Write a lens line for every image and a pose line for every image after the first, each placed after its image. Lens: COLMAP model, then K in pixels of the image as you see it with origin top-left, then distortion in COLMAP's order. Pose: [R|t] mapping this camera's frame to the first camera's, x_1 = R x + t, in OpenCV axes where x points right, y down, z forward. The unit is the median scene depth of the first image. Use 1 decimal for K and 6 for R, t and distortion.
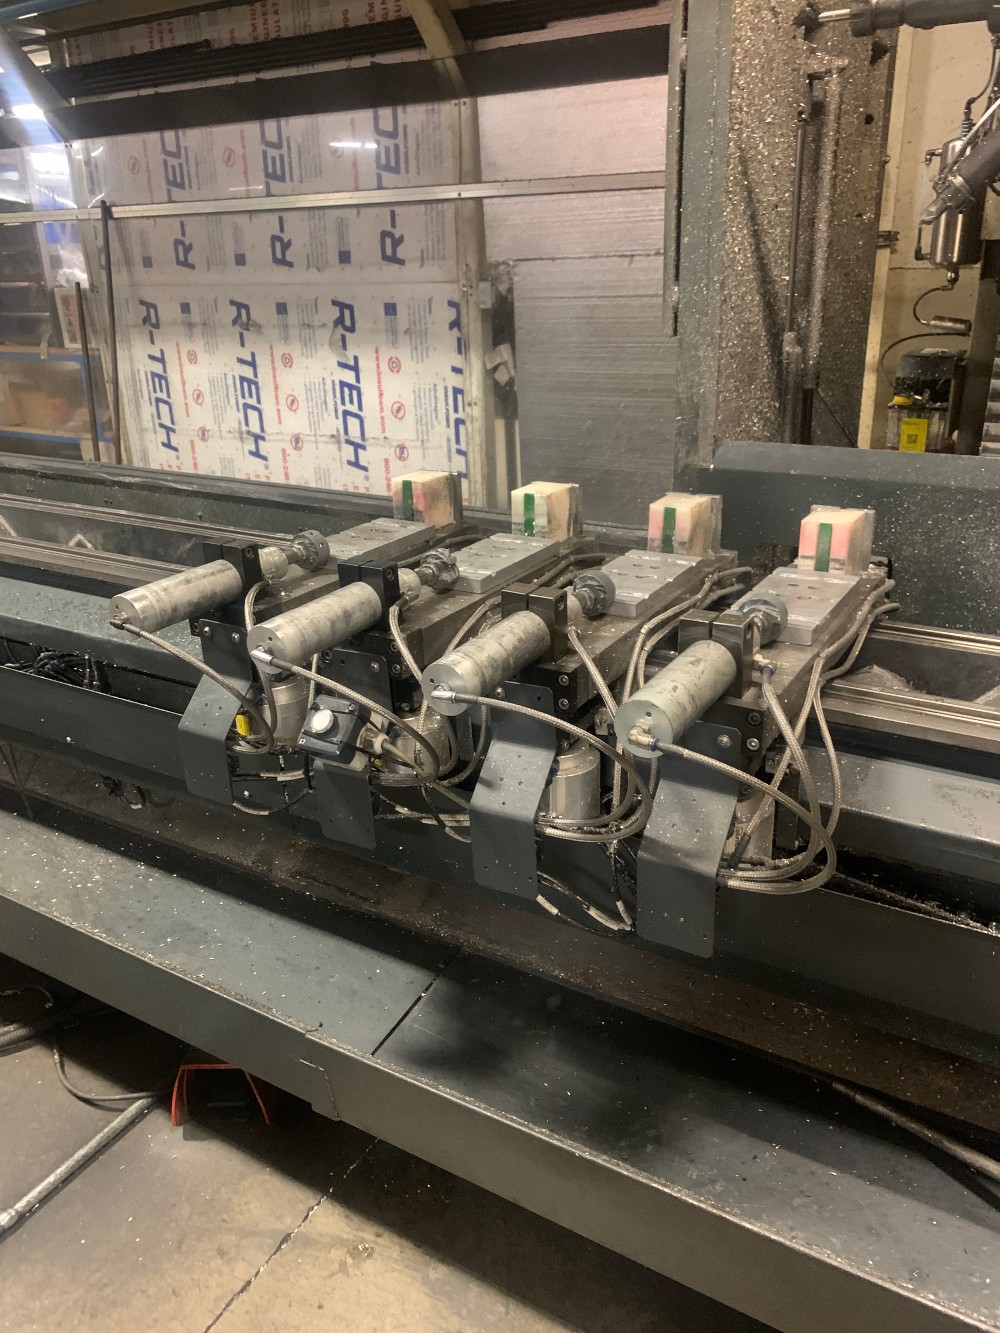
lens RADIAL K [[1022.8, 0, 499.3], [0, 1022.8, 626.3], [0, 0, 1]] dist [-0.009100, 0.018710]
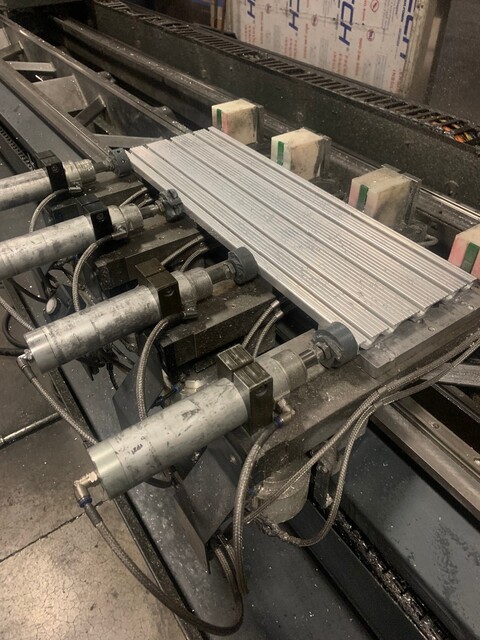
lens RADIAL K [[482.3, 0, 236.2], [0, 482.3, 308.3], [0, 0, 1]] dist [0.040077, -0.049370]
pose [[0.909886, 0.279678, -0.306410, 0.070223], [-0.144943, 0.906356, 0.396875, -0.054525], [0.388714, -0.316699, 0.865219, 0.115903]]
